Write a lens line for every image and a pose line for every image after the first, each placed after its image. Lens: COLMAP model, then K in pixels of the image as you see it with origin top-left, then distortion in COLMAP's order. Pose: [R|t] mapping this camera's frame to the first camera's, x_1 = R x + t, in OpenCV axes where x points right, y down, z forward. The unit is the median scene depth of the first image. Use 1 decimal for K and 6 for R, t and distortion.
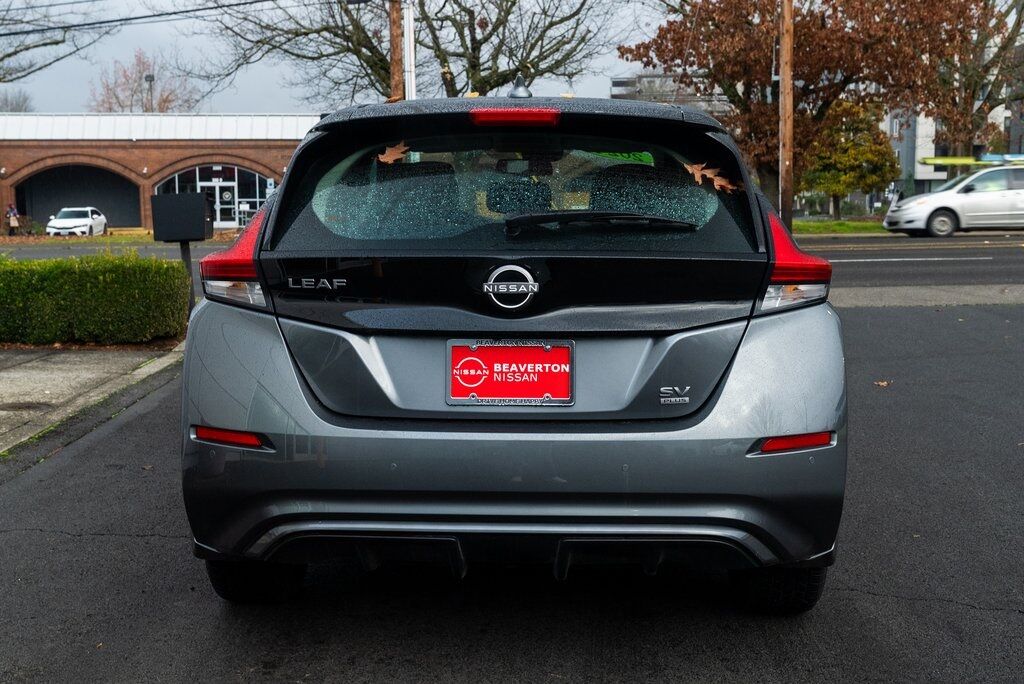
lens RADIAL K [[1206.5, 0, 518.3], [0, 1206.5, 339.1], [0, 0, 1]] dist [0.011003, 0.000000]
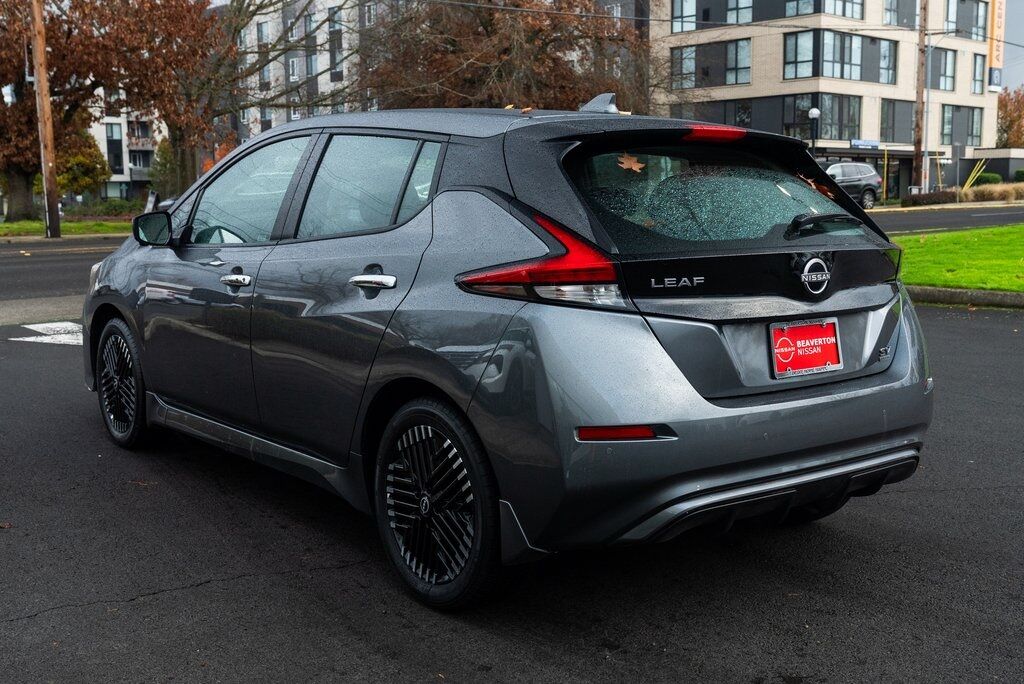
lens RADIAL K [[1132.5, 0, 507.2], [0, 1132.5, 346.2], [0, 0, 1]] dist [0.004709, 0.000000]
pose [[0.776289, -0.084500, 0.624688, -0.087706], [0.076256, 0.996285, 0.040003, -0.003862], [-0.625748, 0.016583, 0.779849, 0.027892]]
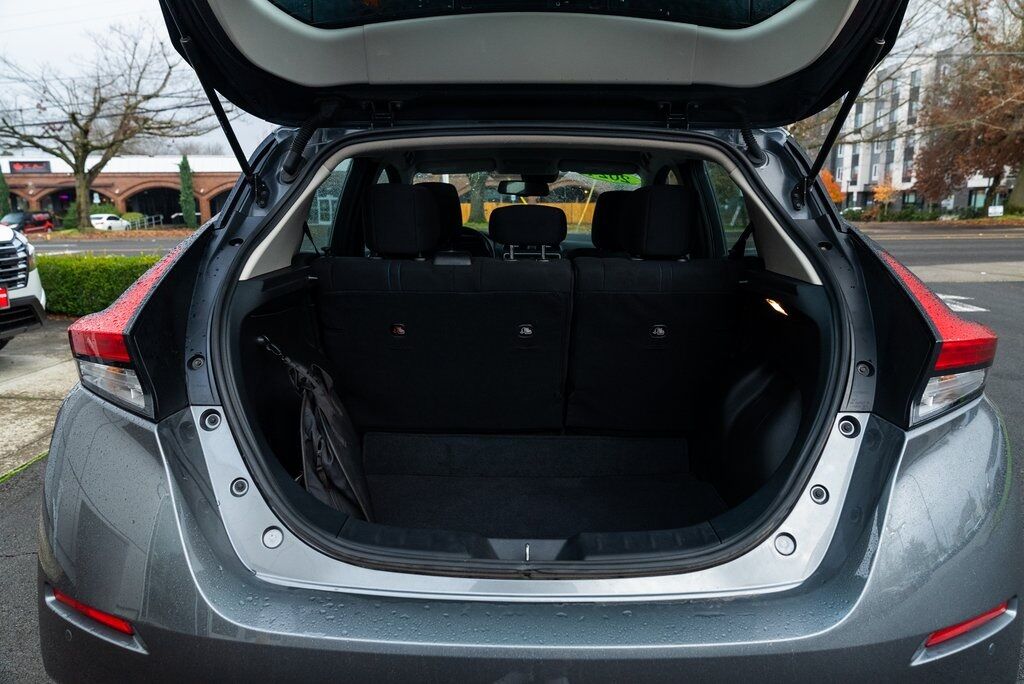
lens RADIAL K [[700.4, 0, 519.8], [0, 700.4, 342.5], [0, 0, 1]] dist [-0.071299, 0.048009]
pose [[0.999927, -0.001317, 0.012033, -0.001444], [0.000383, 0.997004, 0.077345, -0.008737], [-0.012099, -0.077335, 0.996932, 0.061139]]
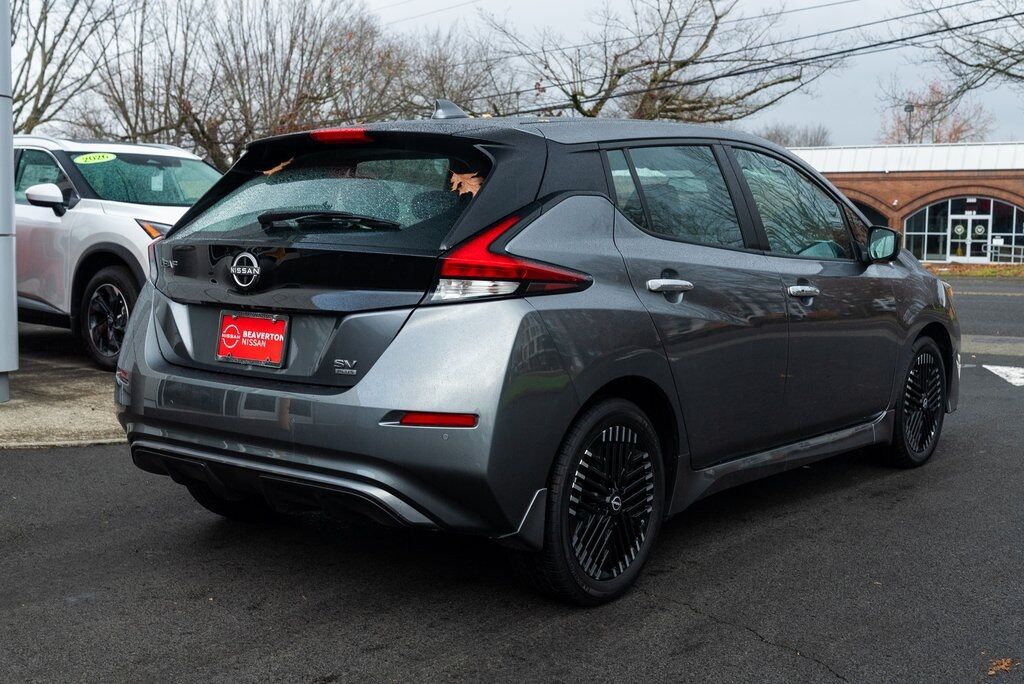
lens RADIAL K [[1252.0, 0, 515.3], [0, 1252.0, 340.3], [0, 0, 1]] dist [0.013225, 0.000000]
pose [[0.805197, 0.064959, -0.589439, 0.090763], [-0.083090, 0.996535, -0.003682, 0.001046], [0.587158, 0.051942, 0.807804, 0.010093]]
